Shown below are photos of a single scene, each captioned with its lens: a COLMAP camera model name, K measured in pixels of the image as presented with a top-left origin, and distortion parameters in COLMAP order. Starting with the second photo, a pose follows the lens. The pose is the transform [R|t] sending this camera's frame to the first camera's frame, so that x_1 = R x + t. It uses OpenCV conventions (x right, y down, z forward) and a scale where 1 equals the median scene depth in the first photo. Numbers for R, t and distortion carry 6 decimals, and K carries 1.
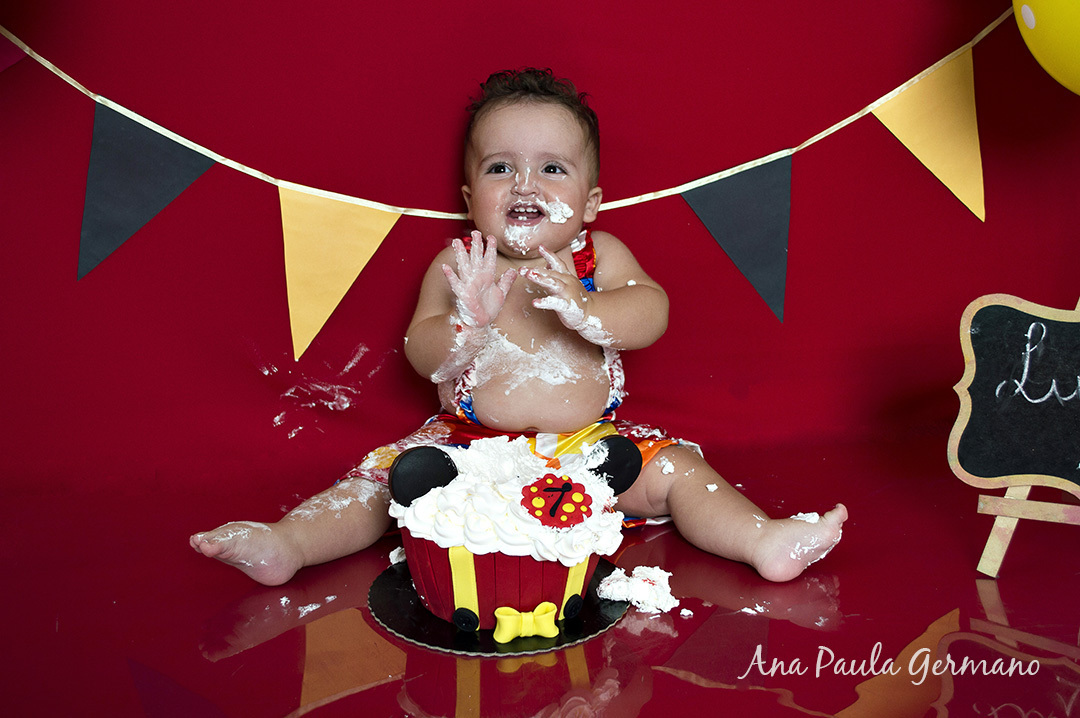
lens RADIAL K [[1285.5, 0, 537.9], [0, 1285.5, 362.6], [0, 0, 1]] dist [-0.029311, 0.000000]
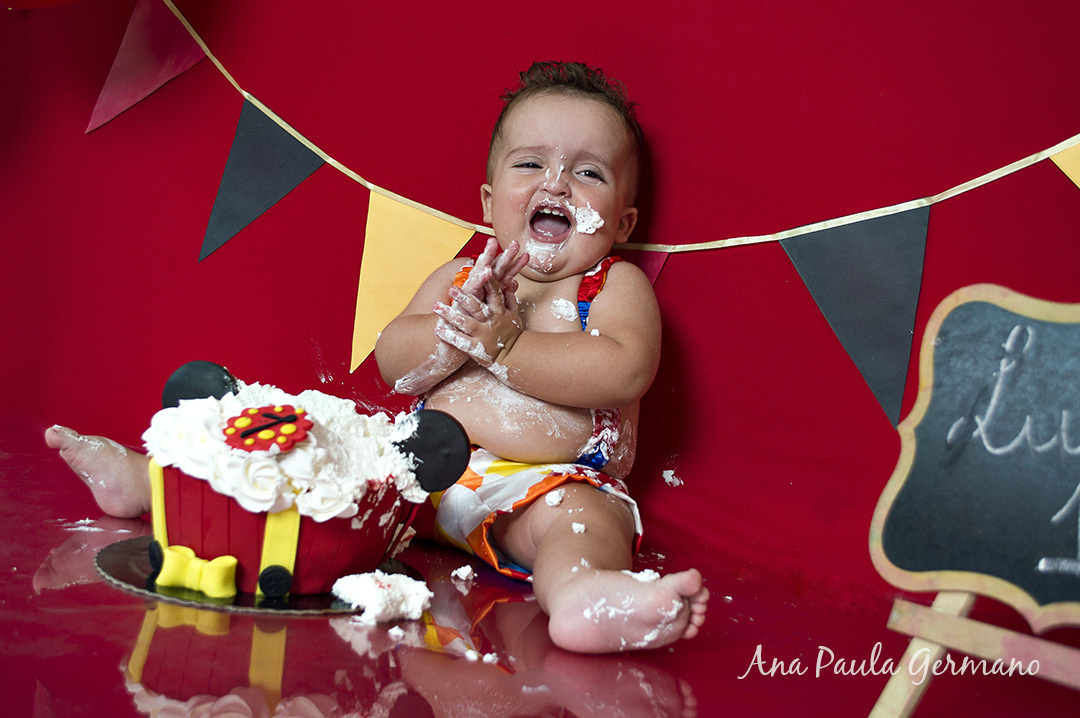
lens RADIAL K [[1172.4, 0, 538.0], [0, 1172.4, 363.4], [0, 0, 1]] dist [-0.061327, 0.000000]
pose [[0.834573, 0.126898, -0.536083, 0.482789], [-0.262546, 0.947109, -0.184537, 0.143478], [0.484311, 0.294756, 0.823748, 0.431449]]
